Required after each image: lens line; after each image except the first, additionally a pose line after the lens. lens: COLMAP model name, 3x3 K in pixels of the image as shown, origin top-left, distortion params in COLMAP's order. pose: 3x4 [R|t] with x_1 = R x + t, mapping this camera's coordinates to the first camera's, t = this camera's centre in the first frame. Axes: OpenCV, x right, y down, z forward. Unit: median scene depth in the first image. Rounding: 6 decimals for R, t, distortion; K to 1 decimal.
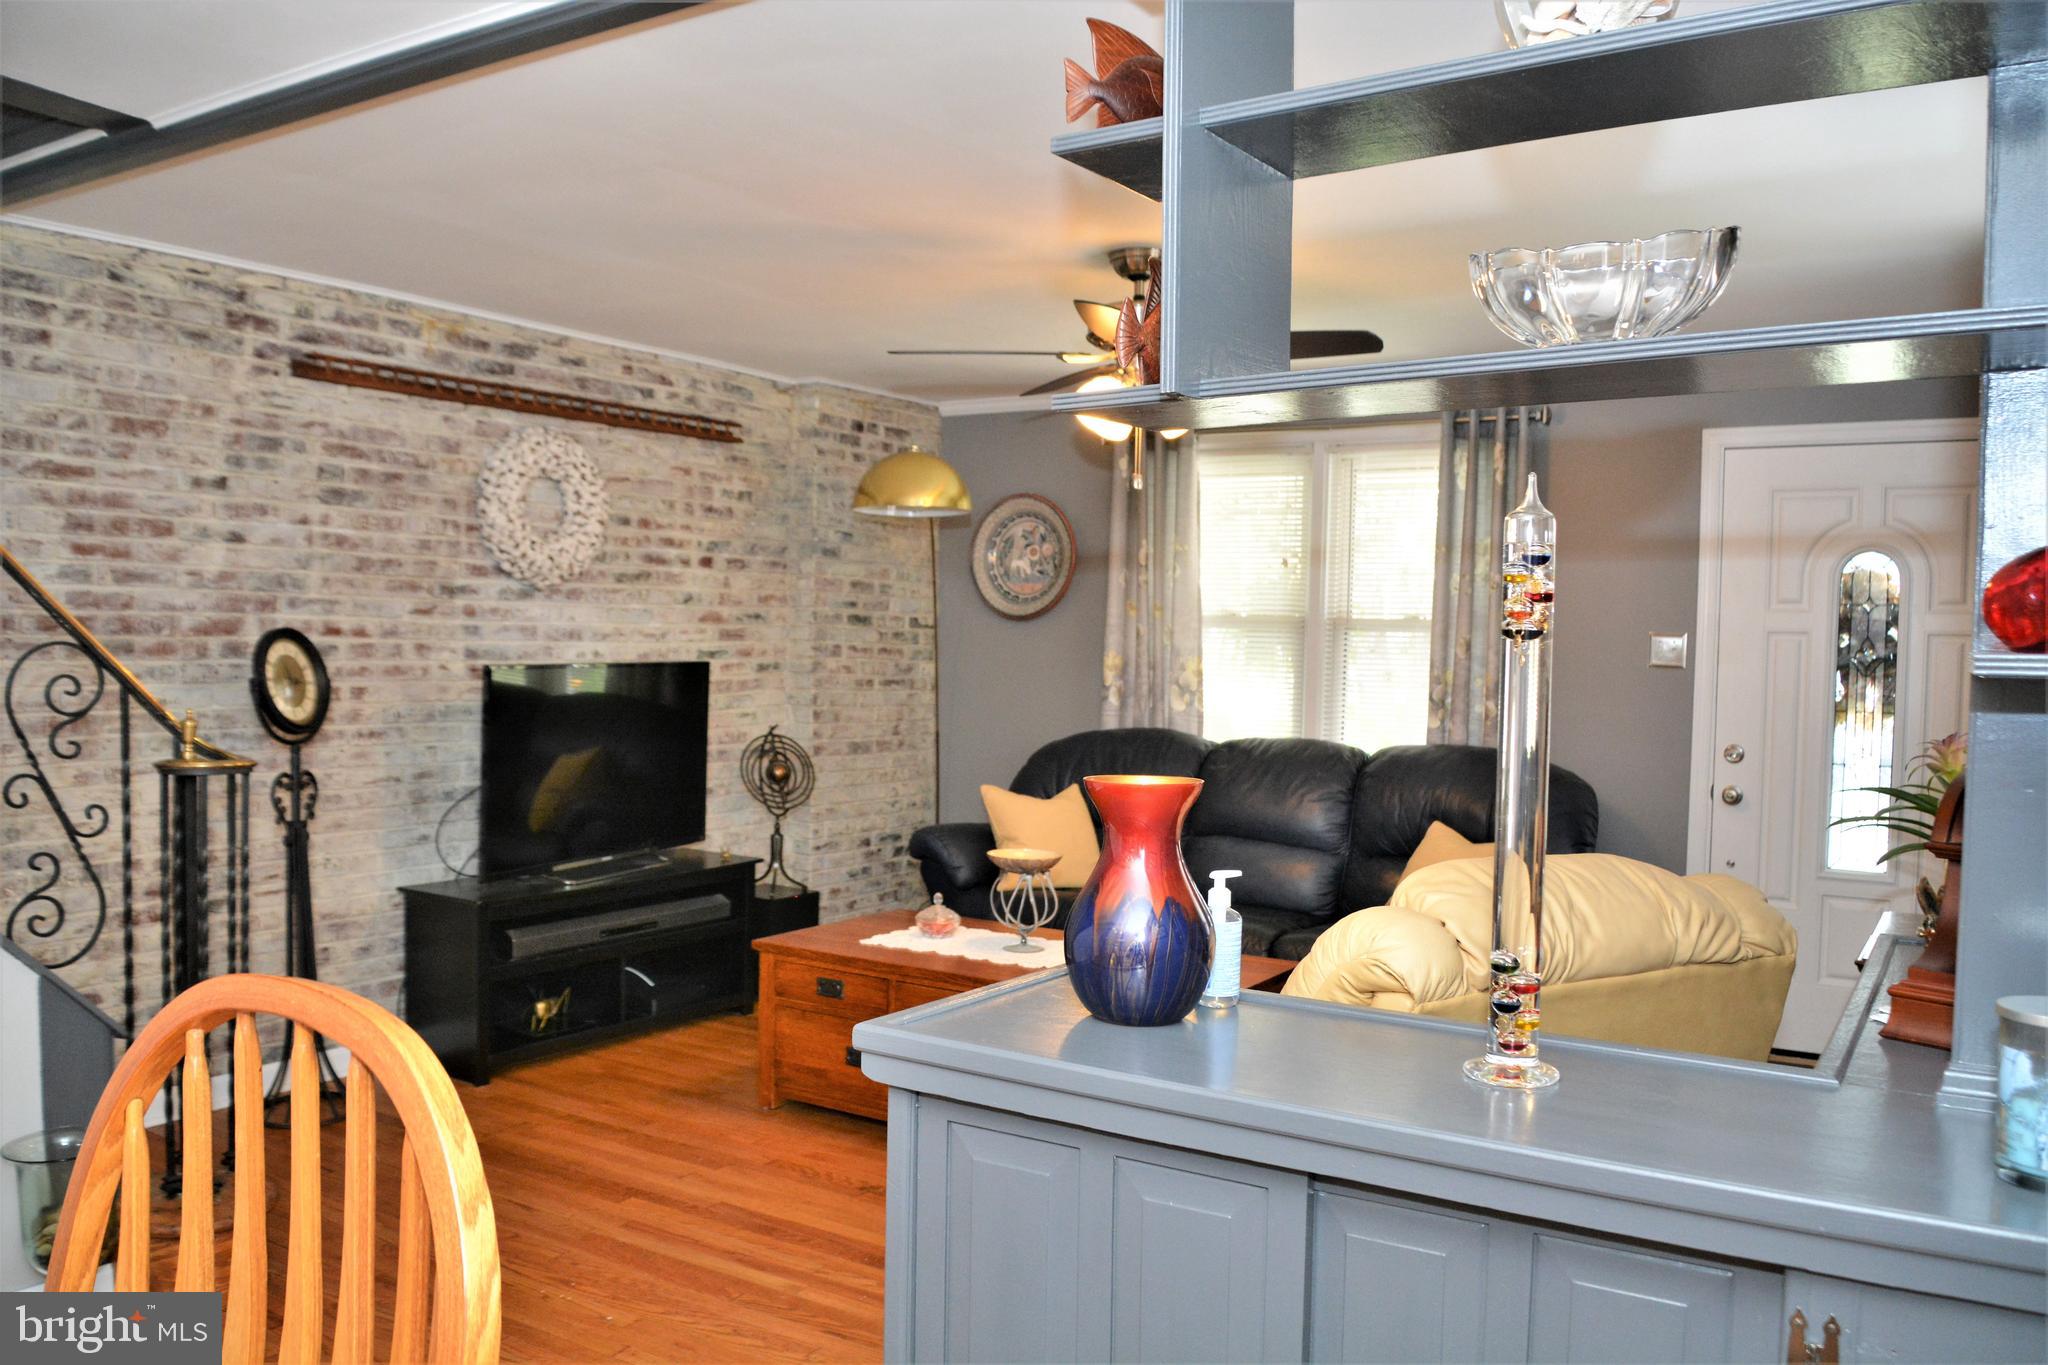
lens RADIAL K [[1592.3, 0, 1031.7], [0, 1592.3, 698.3], [0, 0, 1]] dist [-0.052864, 0.001409]
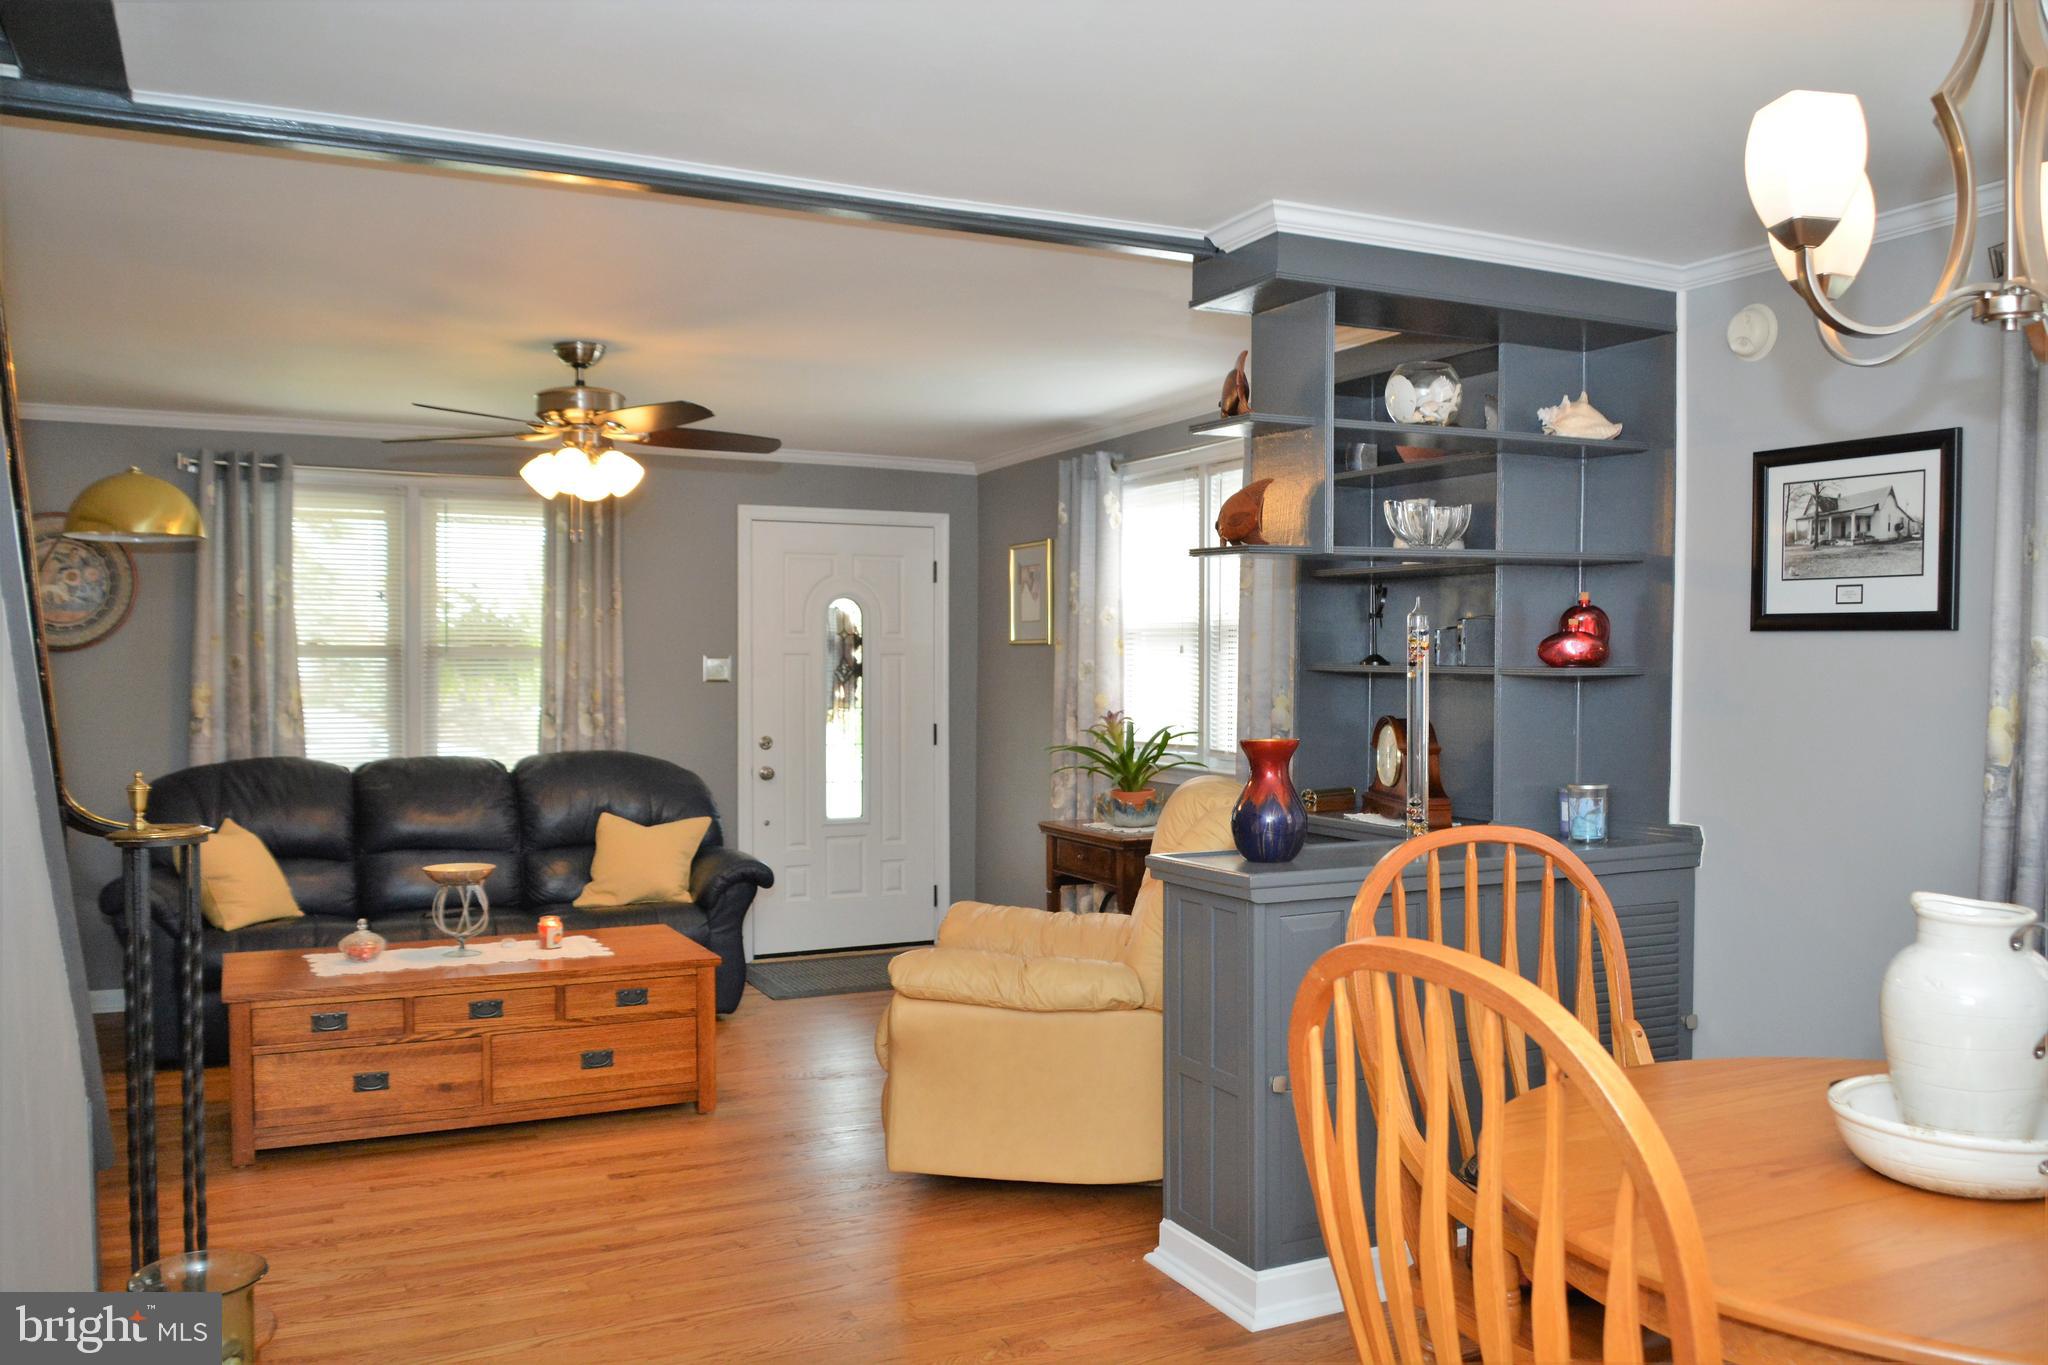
lens RADIAL K [[1592.3, 0, 1031.7], [0, 1592.3, 698.3], [0, 0, 1]] dist [-0.052864, 0.001409]
pose [[0.528608, -0.038120, 0.848010, -0.634155], [0.043138, 0.998907, 0.018013, -0.019106], [-0.847769, 0.027060, 0.529675, 0.075239]]
